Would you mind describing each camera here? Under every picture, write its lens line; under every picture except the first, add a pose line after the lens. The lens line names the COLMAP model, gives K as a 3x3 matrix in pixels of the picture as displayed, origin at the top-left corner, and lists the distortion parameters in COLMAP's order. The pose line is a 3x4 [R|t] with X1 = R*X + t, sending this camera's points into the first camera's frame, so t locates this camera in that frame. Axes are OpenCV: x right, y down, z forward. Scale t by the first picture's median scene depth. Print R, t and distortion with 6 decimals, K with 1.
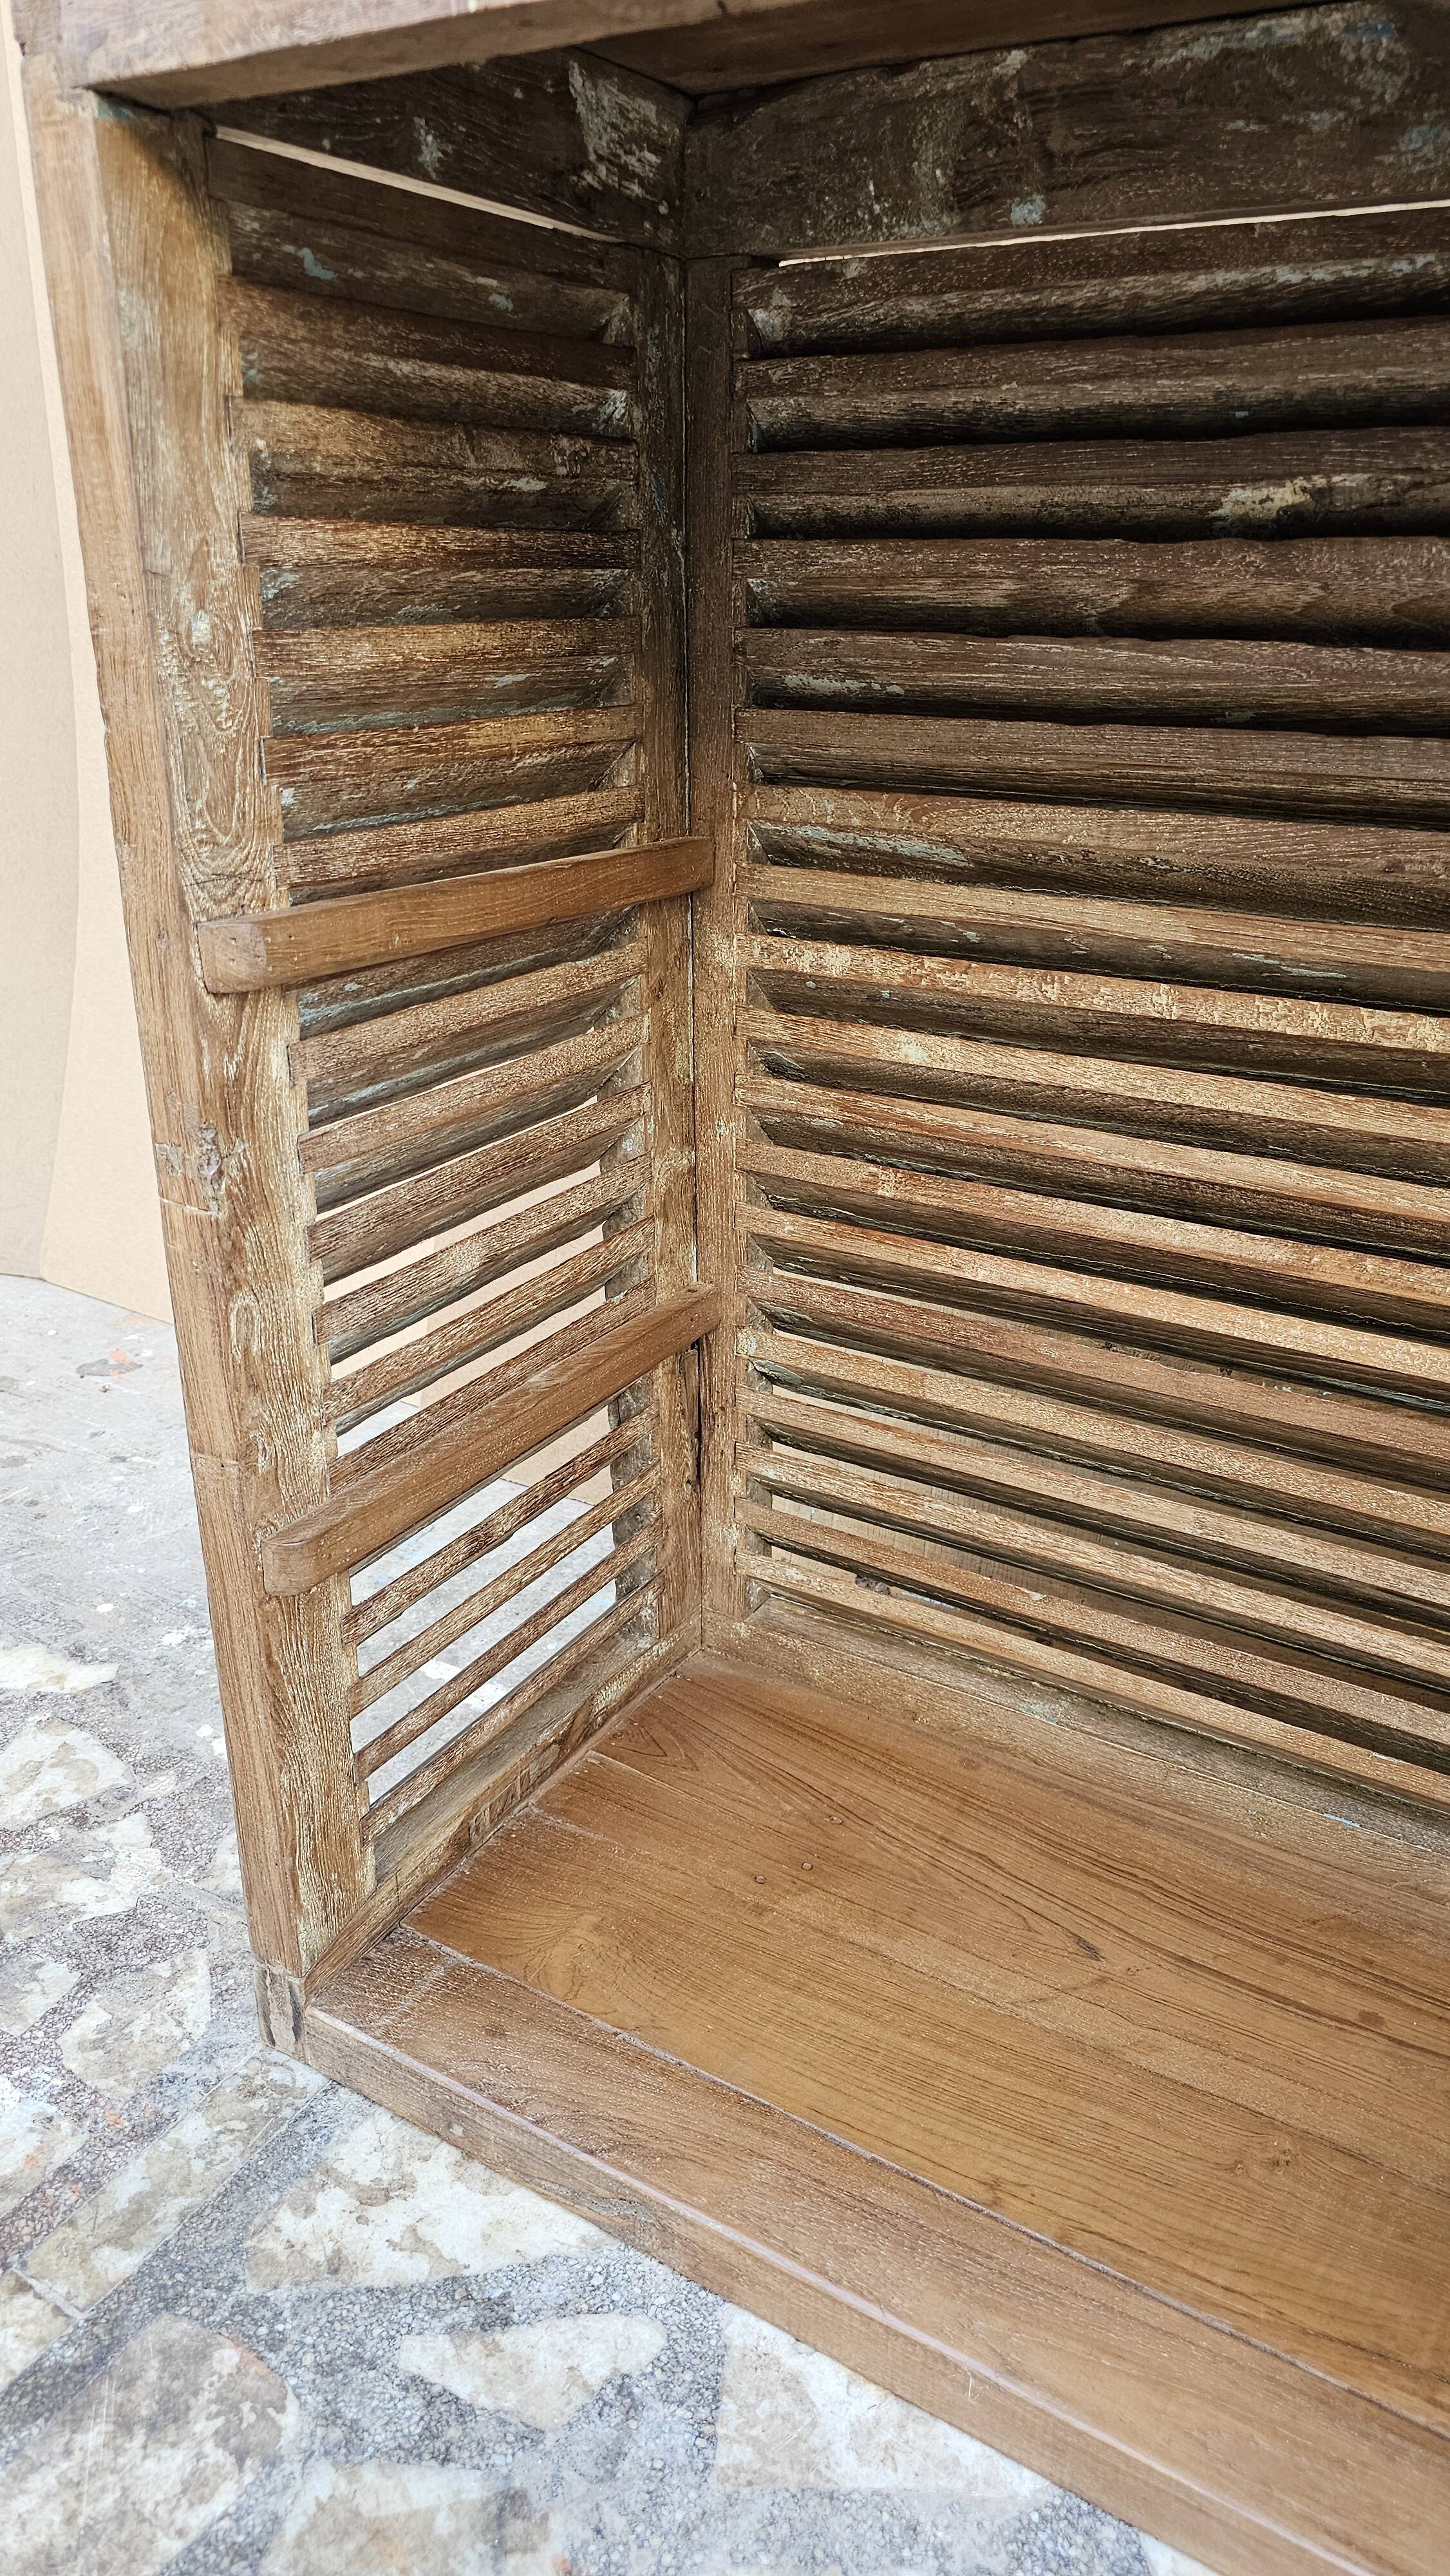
lens RADIAL K [[1740.1, 0, 734.5], [0, 1740.1, 1255.8], [0, 0, 1]] dist [0.049507, -0.045551]
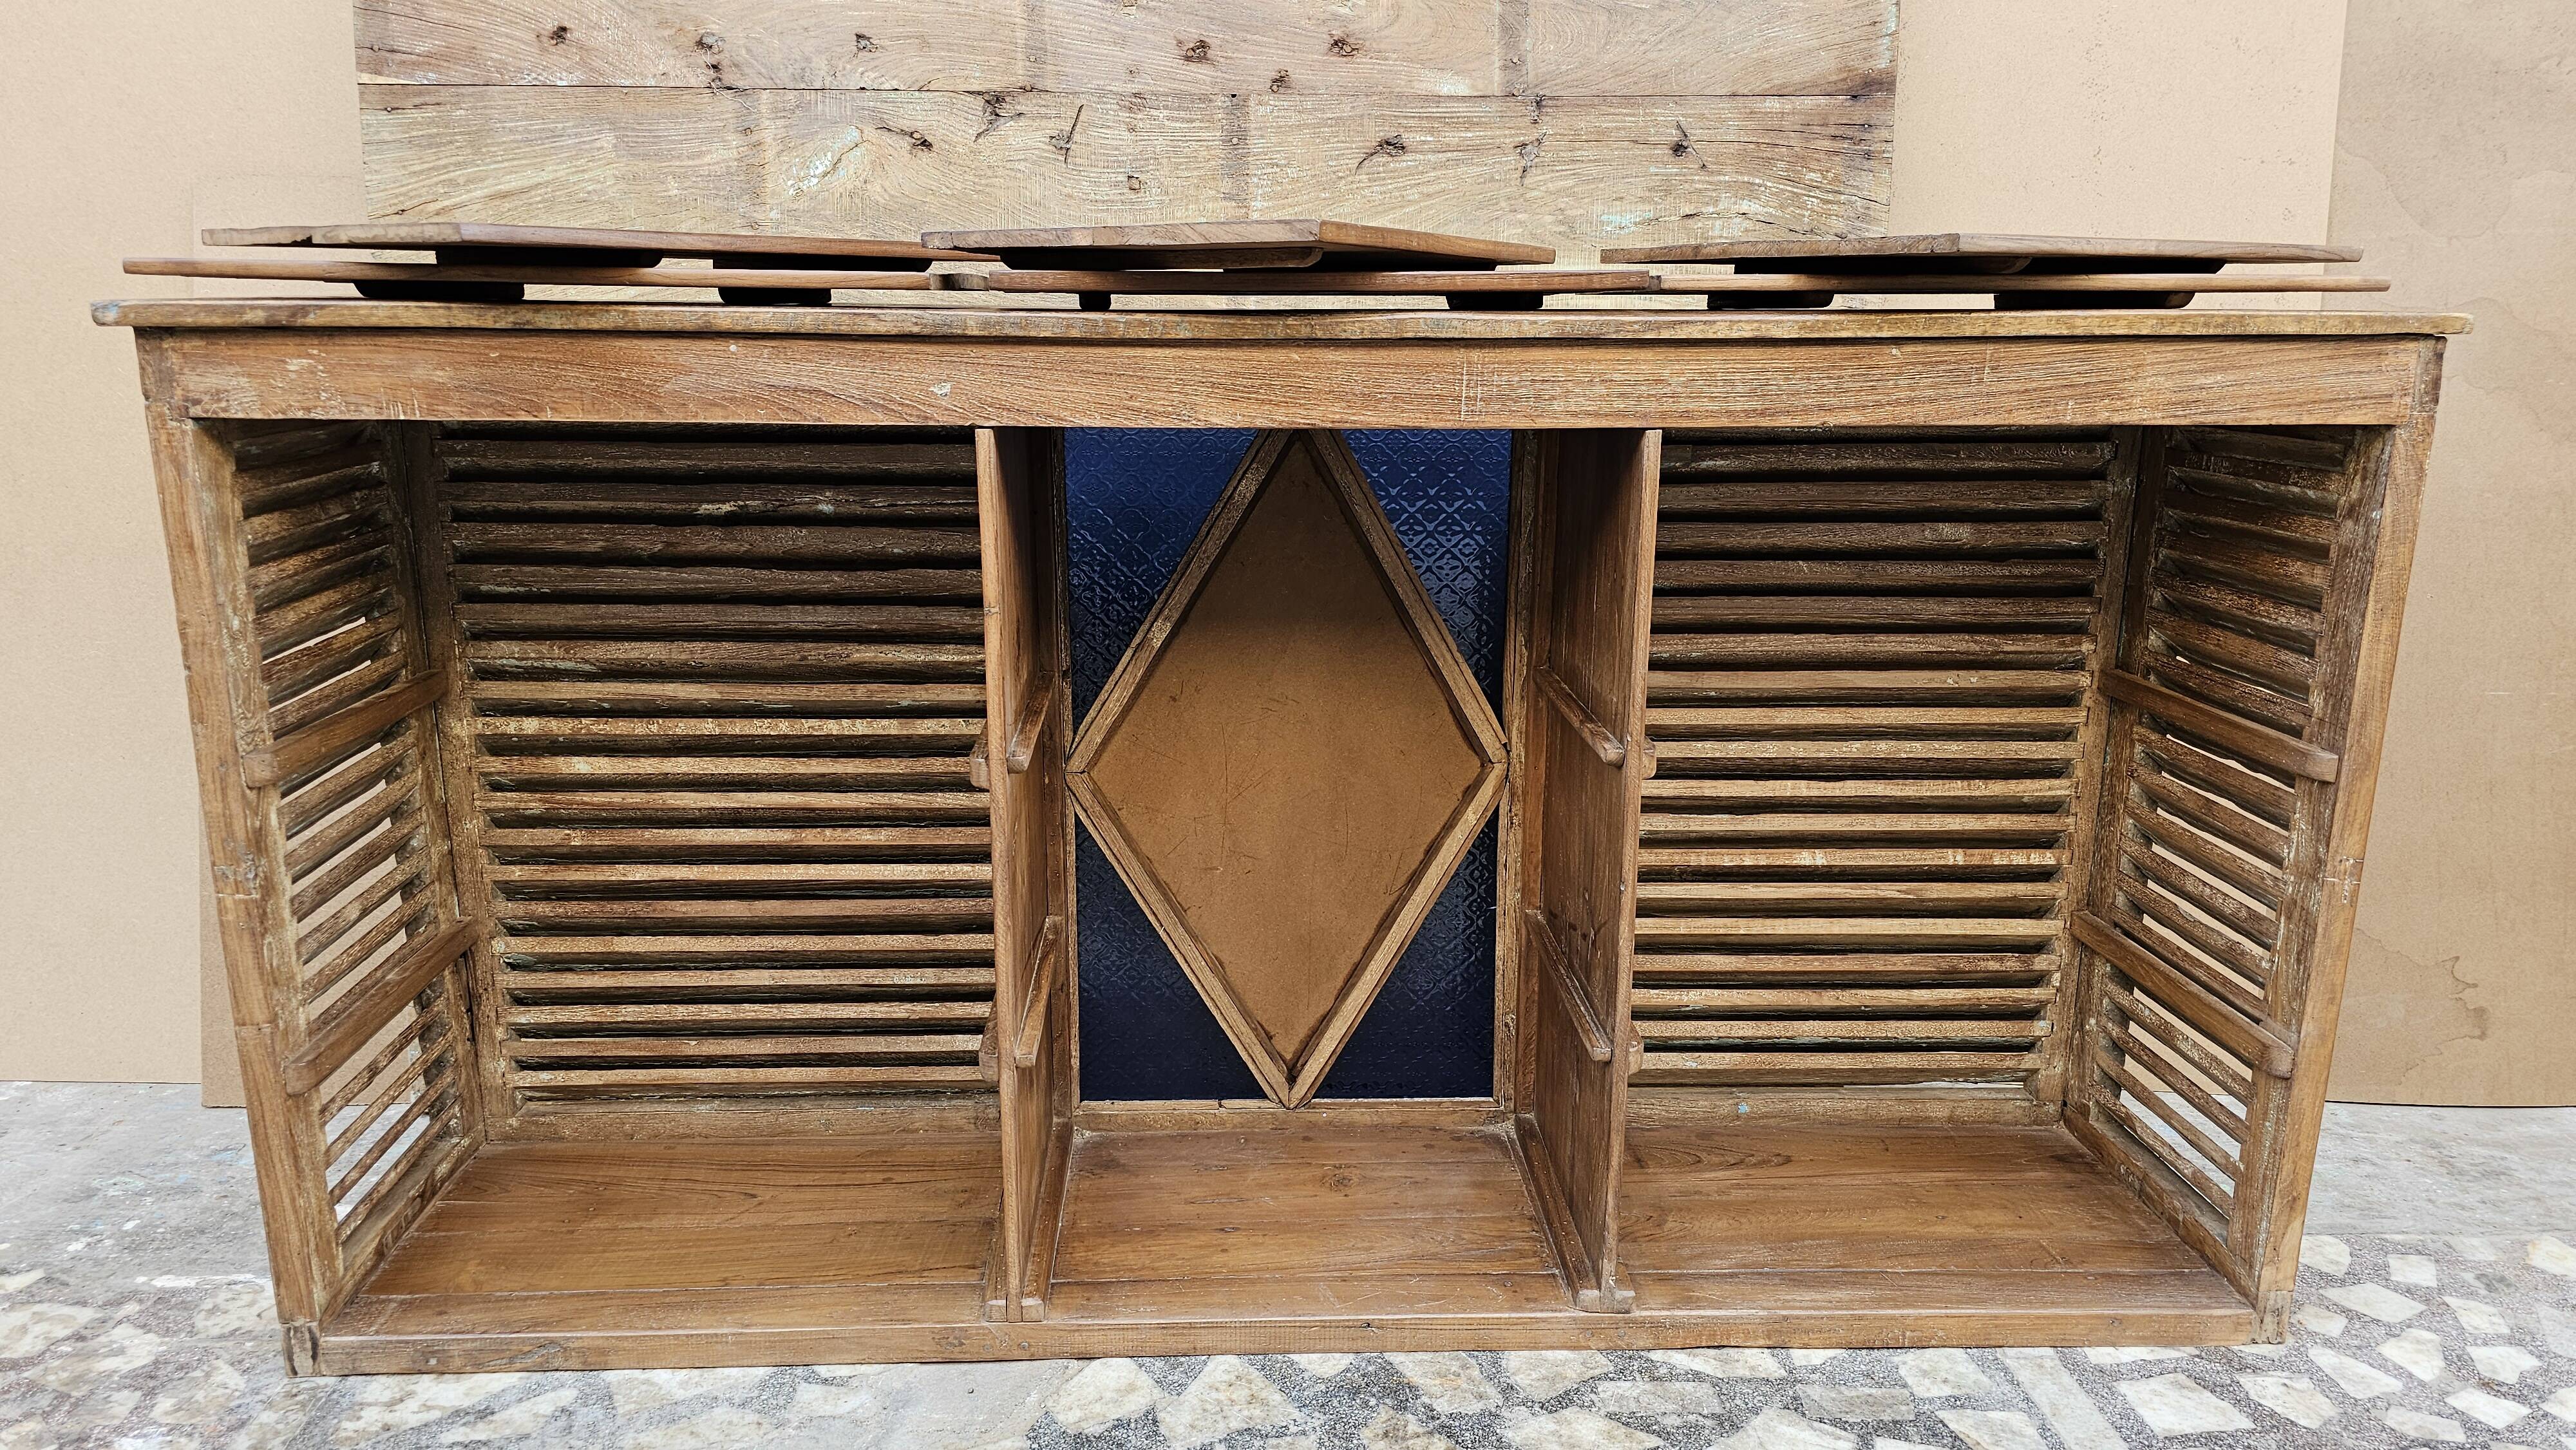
lens RADIAL K [[1740.1, 0, 1260.1], [0, 1740.1, 713.4], [0, 0, 1]] dist [0.049507, -0.045551]
pose [[0.838003, -0.127980, 0.530445, -0.339251], [0.192831, 0.978840, -0.068473, 0.119650], [-0.510457, 0.159667, 0.844950, -1.210034]]
